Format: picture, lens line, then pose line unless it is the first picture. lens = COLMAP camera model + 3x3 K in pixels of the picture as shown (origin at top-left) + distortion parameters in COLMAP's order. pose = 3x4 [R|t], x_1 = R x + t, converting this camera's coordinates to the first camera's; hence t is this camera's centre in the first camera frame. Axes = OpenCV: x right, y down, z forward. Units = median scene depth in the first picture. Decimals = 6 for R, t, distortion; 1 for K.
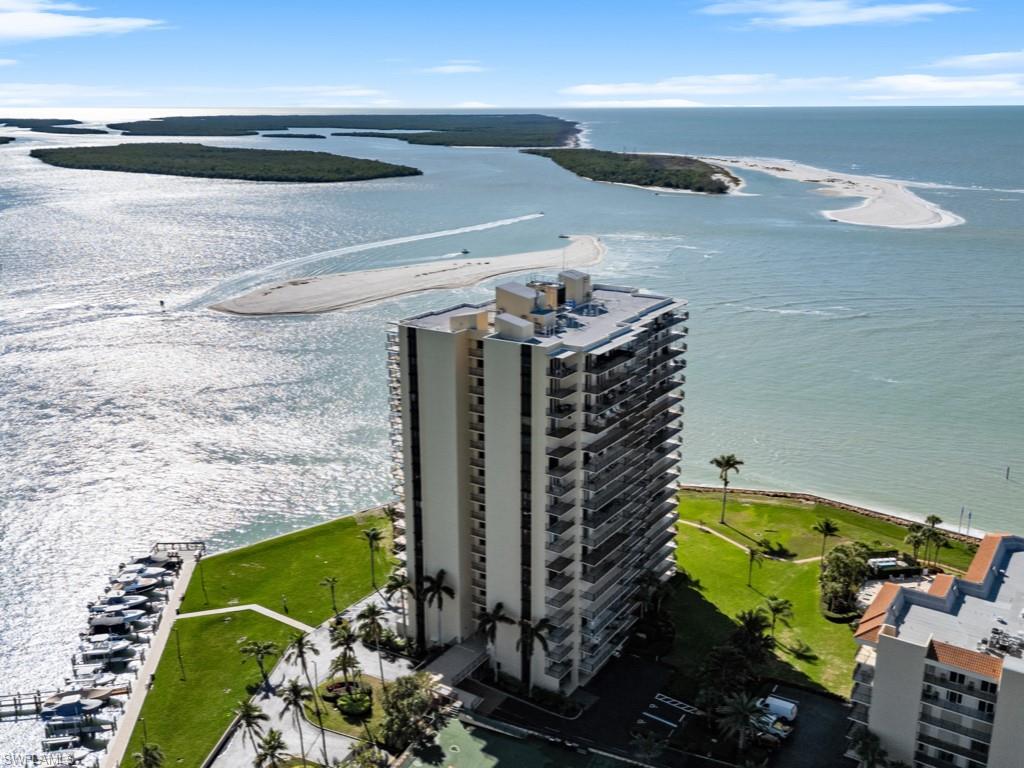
lens RADIAL K [[937.3, 0, 512.0], [0, 937.3, 384.0], [0, 0, 1]] dist [0.096515, -0.160579]
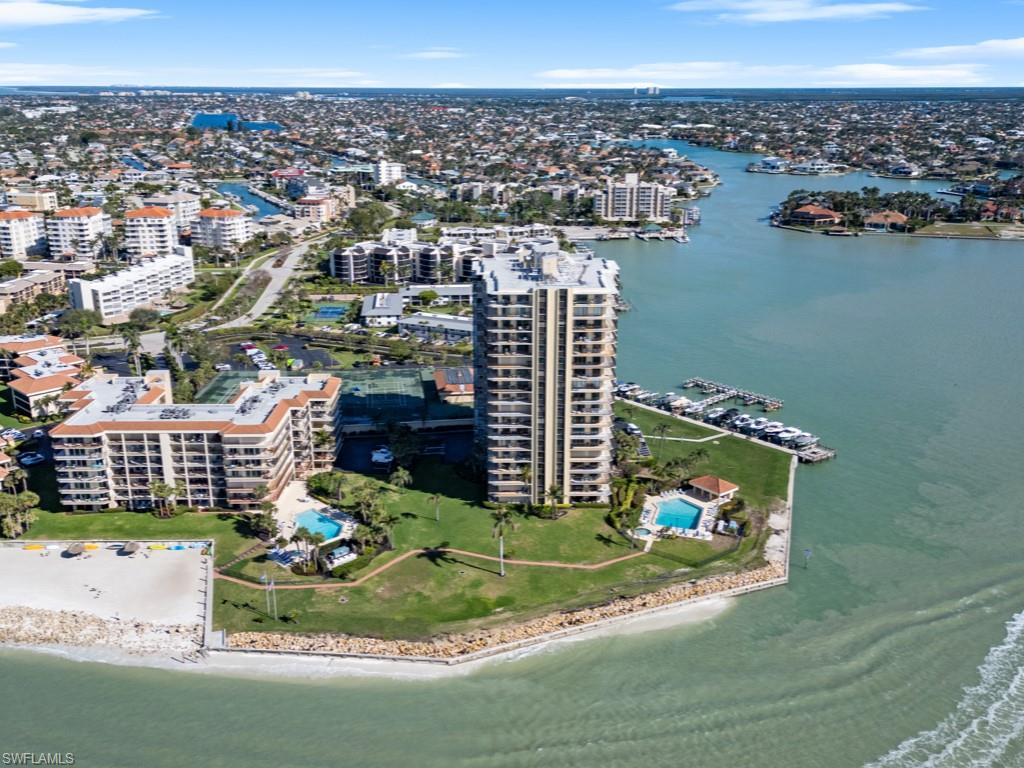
lens RADIAL K [[937.3, 0, 512.0], [0, 937.3, 384.0], [0, 0, 1]] dist [0.096515, -0.160579]
pose [[-0.821897, 0.173025, -0.542722, 0.819475], [-0.158737, 0.845444, 0.509928, -0.596018], [0.547072, 0.505259, -0.667403, 1.801458]]
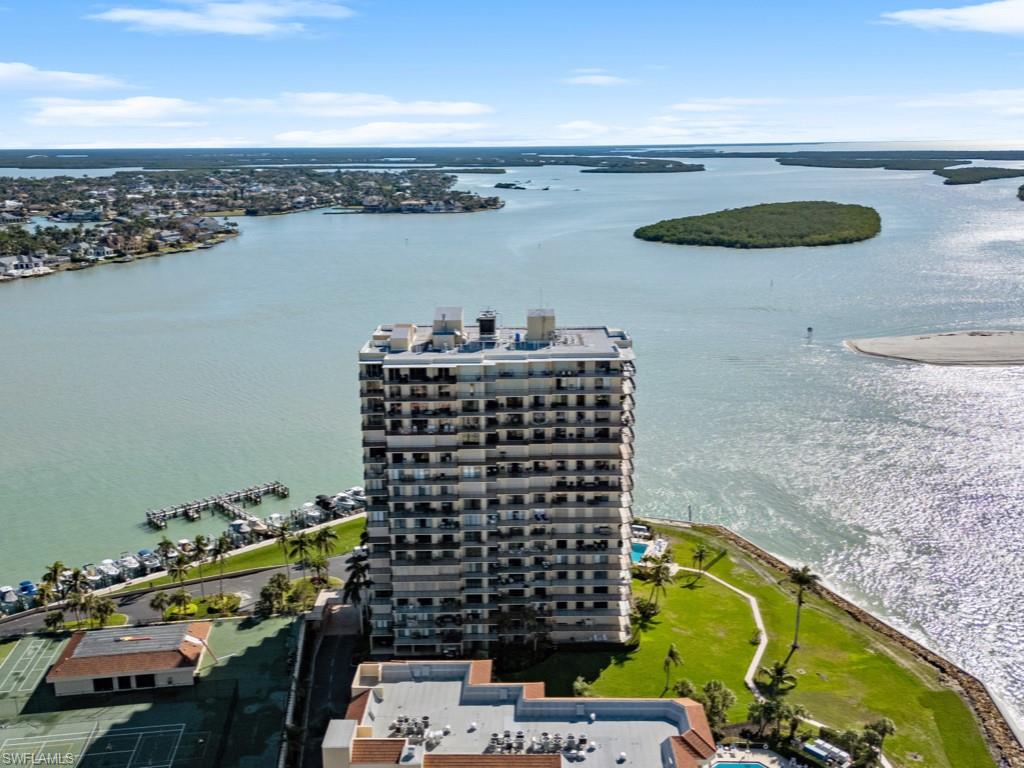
lens RADIAL K [[937.3, 0, 512.0], [0, 937.3, 384.0], [0, 0, 1]] dist [0.096515, -0.160579]
pose [[0.559826, 0.192055, -0.806046, 0.835758], [-0.229667, 0.970620, 0.071757, -0.095008], [0.796146, 0.144951, 0.587487, 0.320374]]
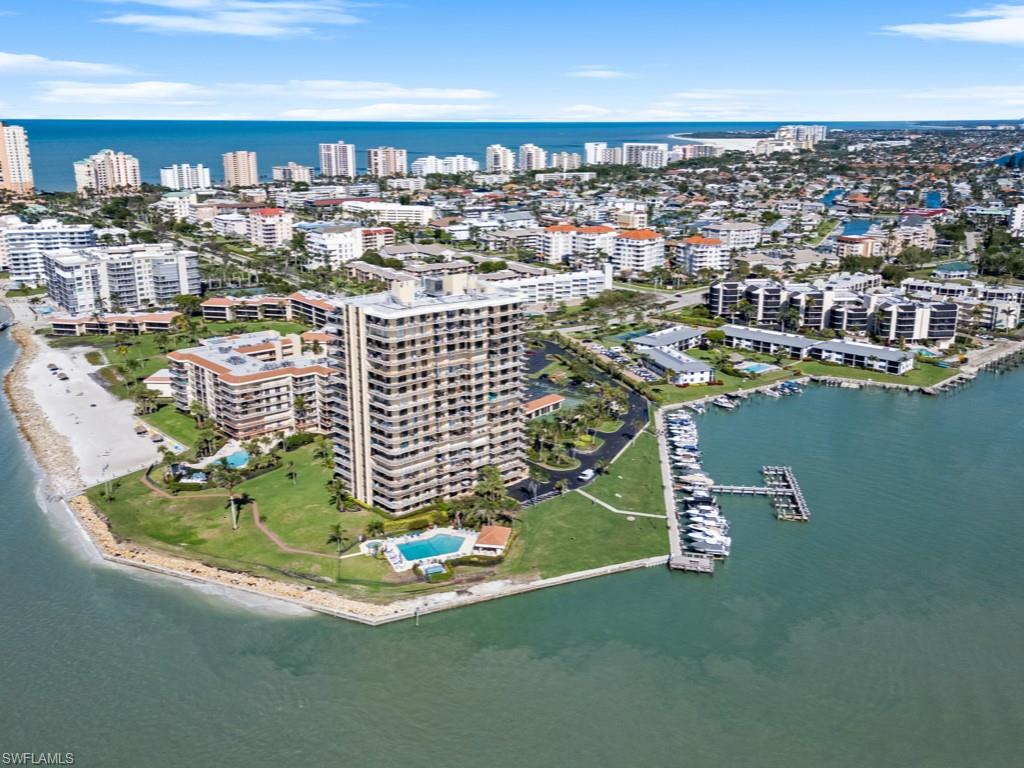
lens RADIAL K [[937.3, 0, 512.0], [0, 937.3, 384.0], [0, 0, 1]] dist [0.096515, -0.160579]
pose [[-0.972302, -0.059988, 0.225900, -0.413559], [0.068454, 0.851033, 0.520631, -0.680287], [-0.223480, 0.521674, -0.823354, 2.076624]]
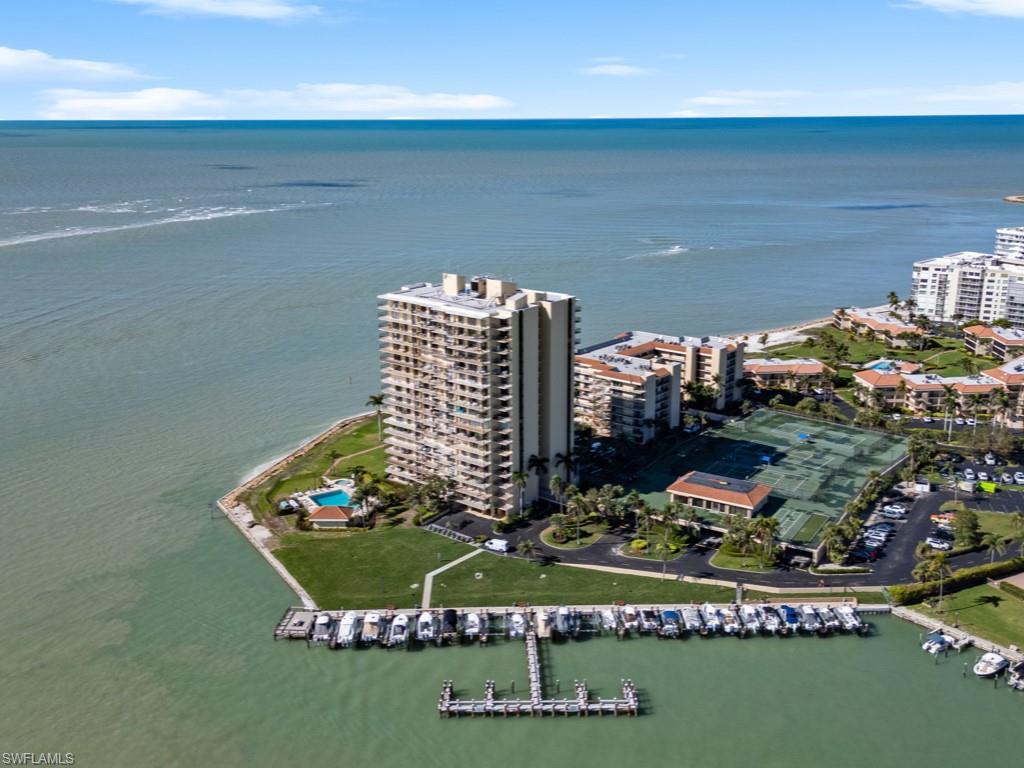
lens RADIAL K [[966.1, 0, 512.0], [0, 966.1, 384.0], [0, 0, 1]] dist [0.094720, -0.178974]
pose [[0.099875, -0.258401, 0.960861, -1.371945], [0.286314, 0.932309, 0.220963, -0.245830], [-0.952916, 0.253039, 0.167099, 0.614957]]
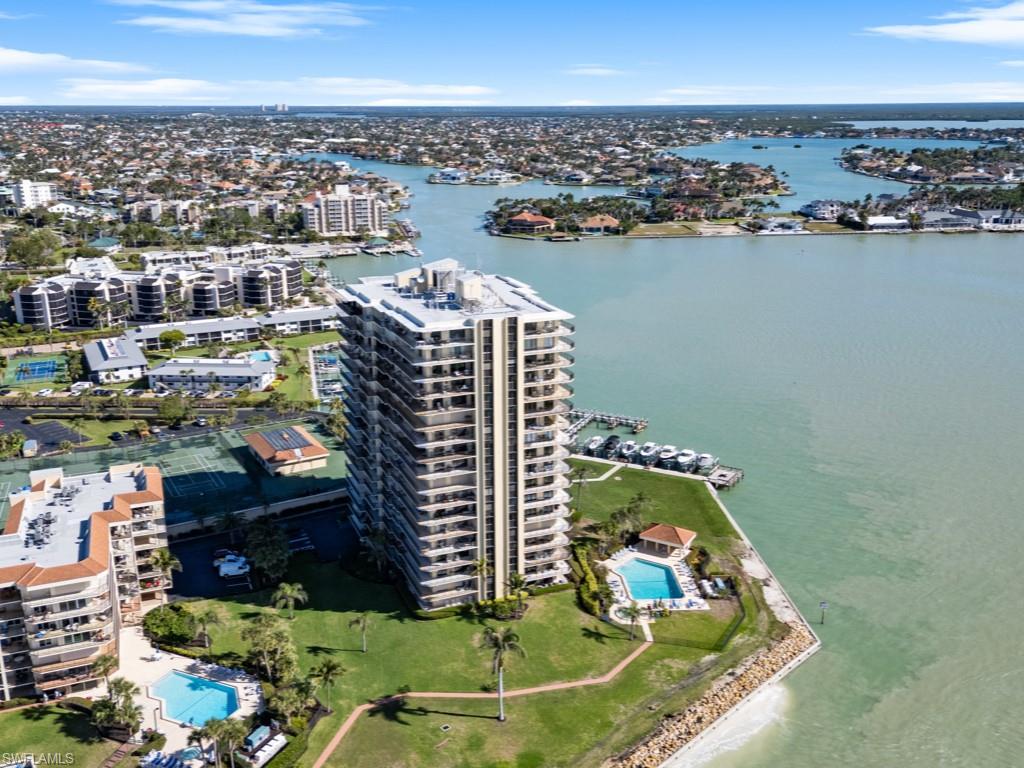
lens RADIAL K [[937.3, 0, 512.0], [0, 937.3, 384.0], [0, 0, 1]] dist [0.096515, -0.160579]
pose [[-0.559161, 0.240128, -0.793523, 0.831075], [-0.229349, 0.874981, 0.426390, -0.430176], [0.796705, 0.420414, -0.434182, 1.401168]]
